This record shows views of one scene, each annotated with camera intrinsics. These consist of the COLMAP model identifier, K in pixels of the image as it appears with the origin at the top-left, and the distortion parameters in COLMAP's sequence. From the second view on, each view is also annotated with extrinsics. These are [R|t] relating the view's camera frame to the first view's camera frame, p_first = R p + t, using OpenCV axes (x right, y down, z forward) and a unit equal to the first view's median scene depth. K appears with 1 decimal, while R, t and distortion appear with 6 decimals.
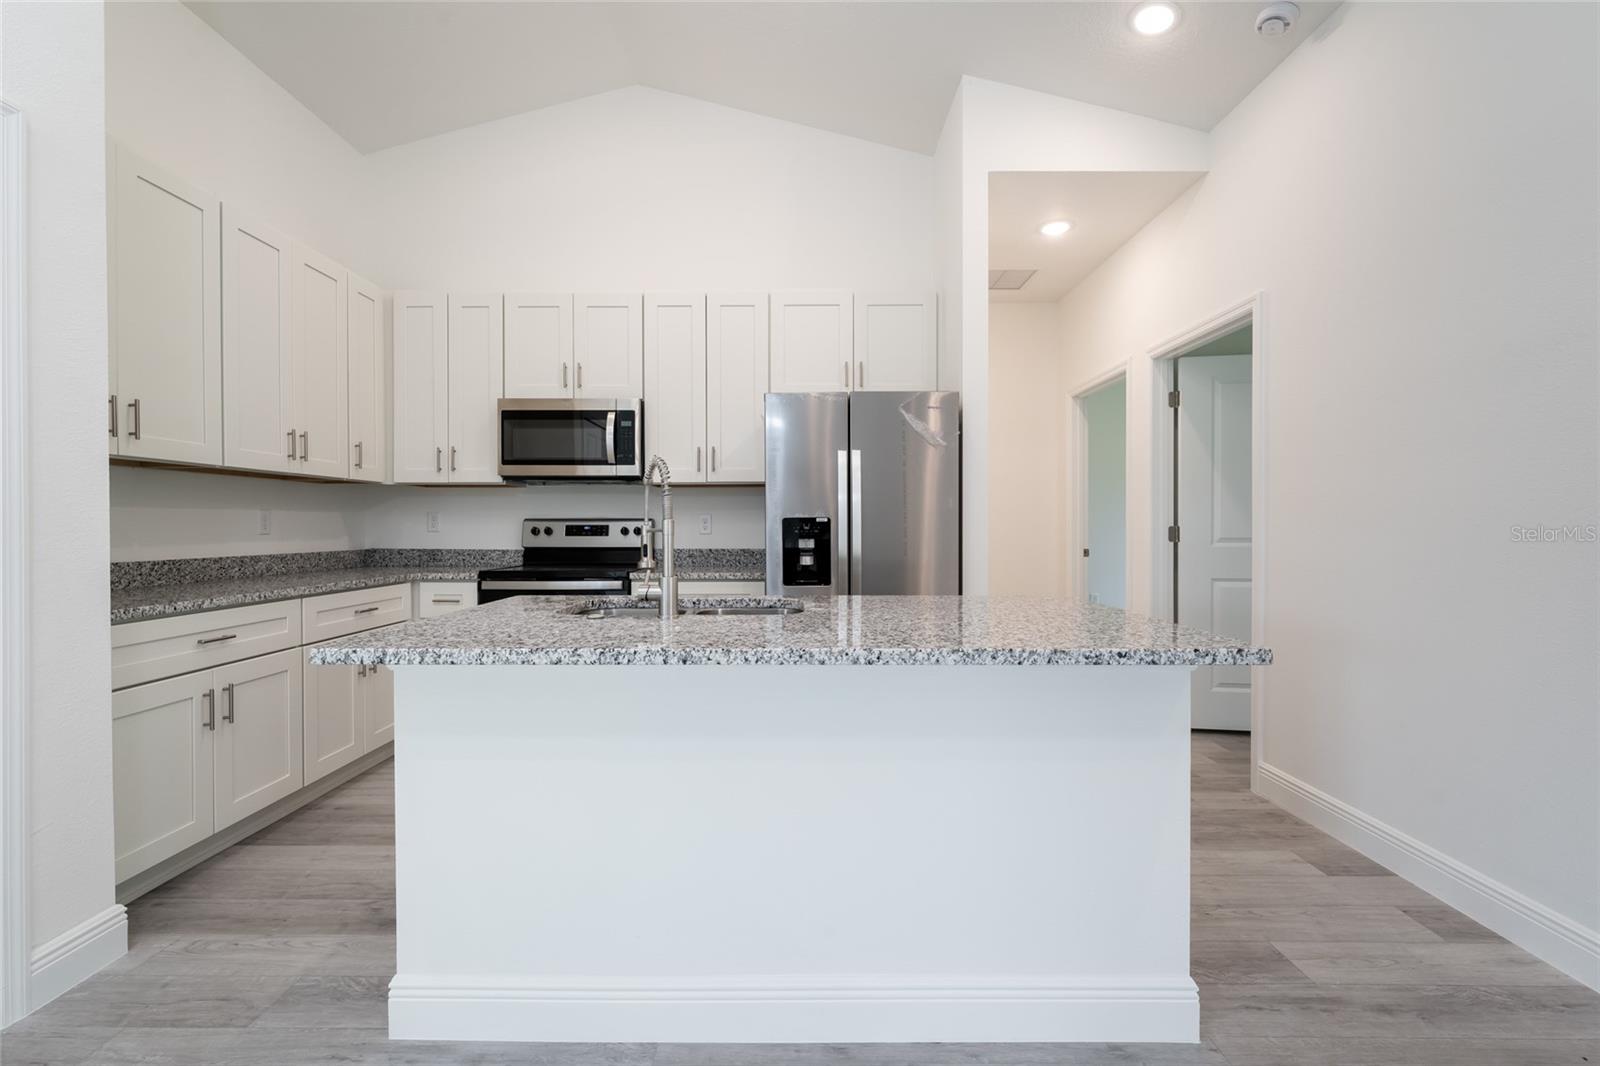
lens RADIAL K [[721.1, 0, 820.9], [0, 721.1, 531.5], [0, 0, 1]] dist [0.000918, -0.000527]
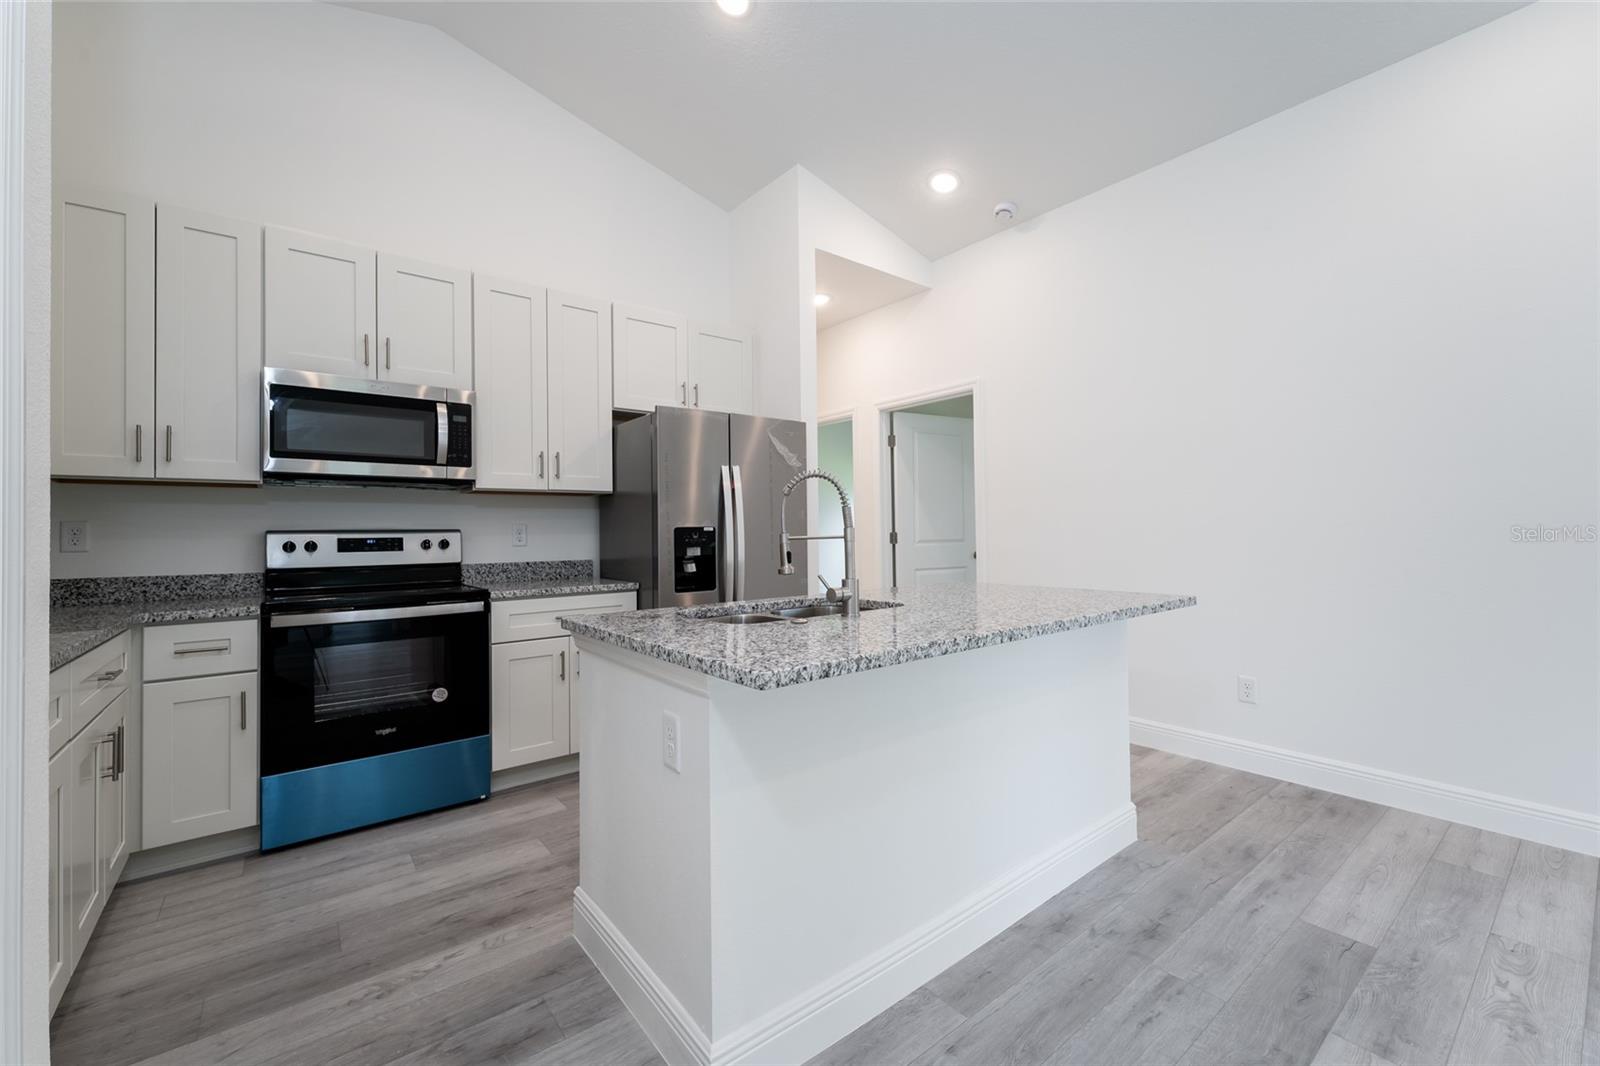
lens RADIAL K [[651.7, 0, 843.8], [0, 651.7, 520.8], [0, 0, 1]] dist [0.001236, 0.000028]
pose [[0.763206, 0.002367, 0.646151, -0.470179], [0.017502, 0.999551, -0.024335, -0.001364], [-0.645919, 0.029881, 0.762821, 0.129180]]
